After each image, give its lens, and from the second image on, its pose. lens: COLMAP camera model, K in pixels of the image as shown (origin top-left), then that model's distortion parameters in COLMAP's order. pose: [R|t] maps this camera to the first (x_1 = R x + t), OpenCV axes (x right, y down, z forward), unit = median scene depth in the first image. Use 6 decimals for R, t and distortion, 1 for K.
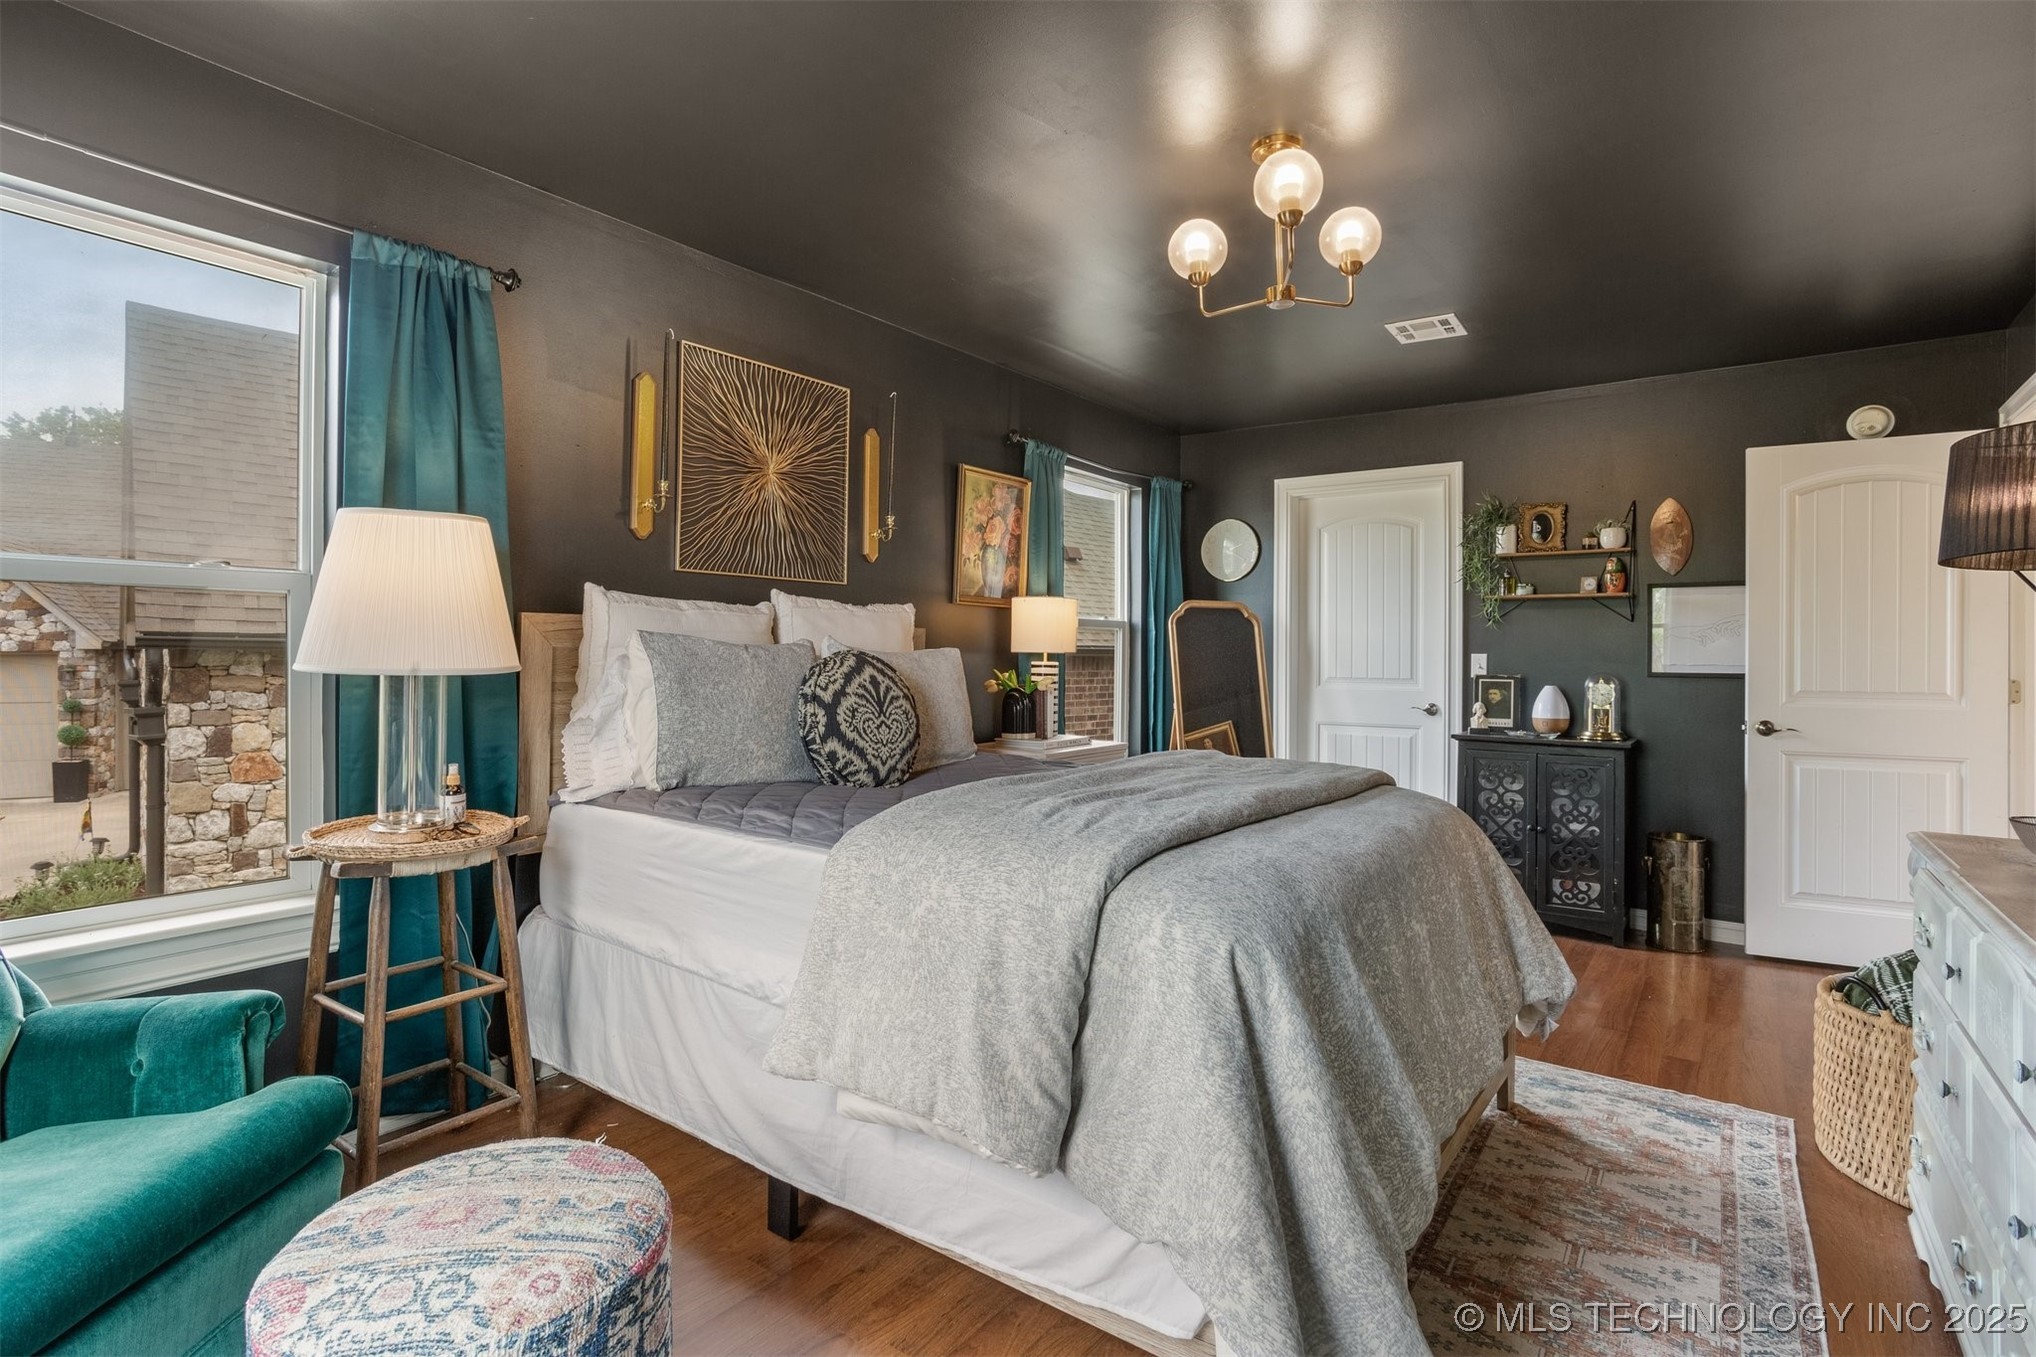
lens RADIAL K [[995.3, 0, 1000.6], [0, 995.3, 654.2], [0, 0, 1]] dist [-0.023432, 0.001255]
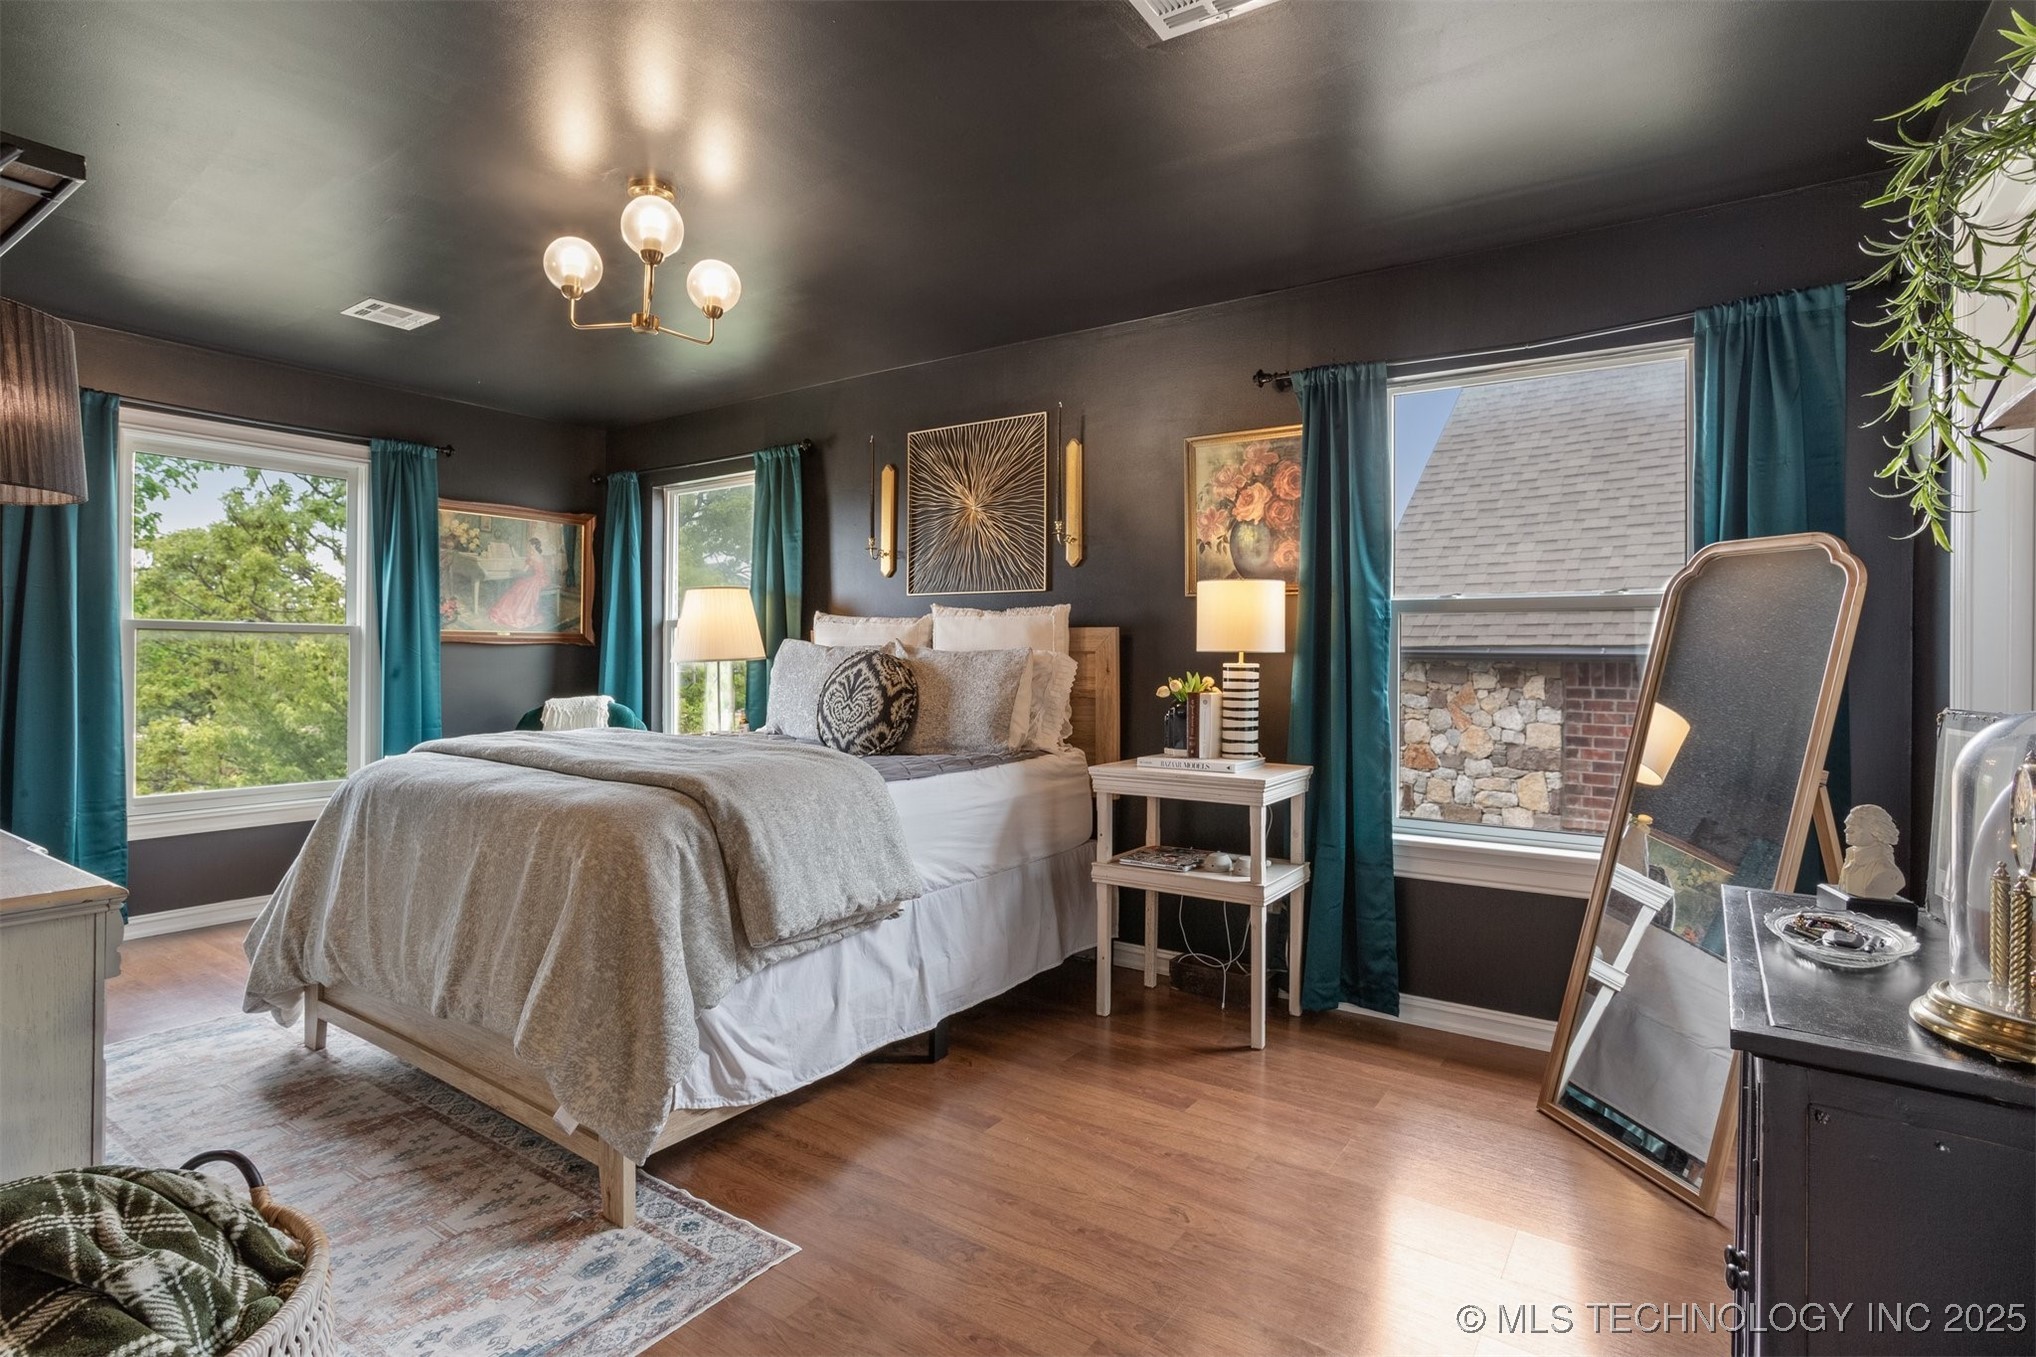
lens RADIAL K [[995.3, 0, 1000.6], [0, 995.3, 654.2], [0, 0, 1]] dist [-0.023432, 0.001255]
pose [[0.037182, -0.010967, -0.999248, 1.171713], [-0.006957, 0.999913, -0.011234, 0.014900], [0.999284, 0.007369, 0.037102, 1.135700]]
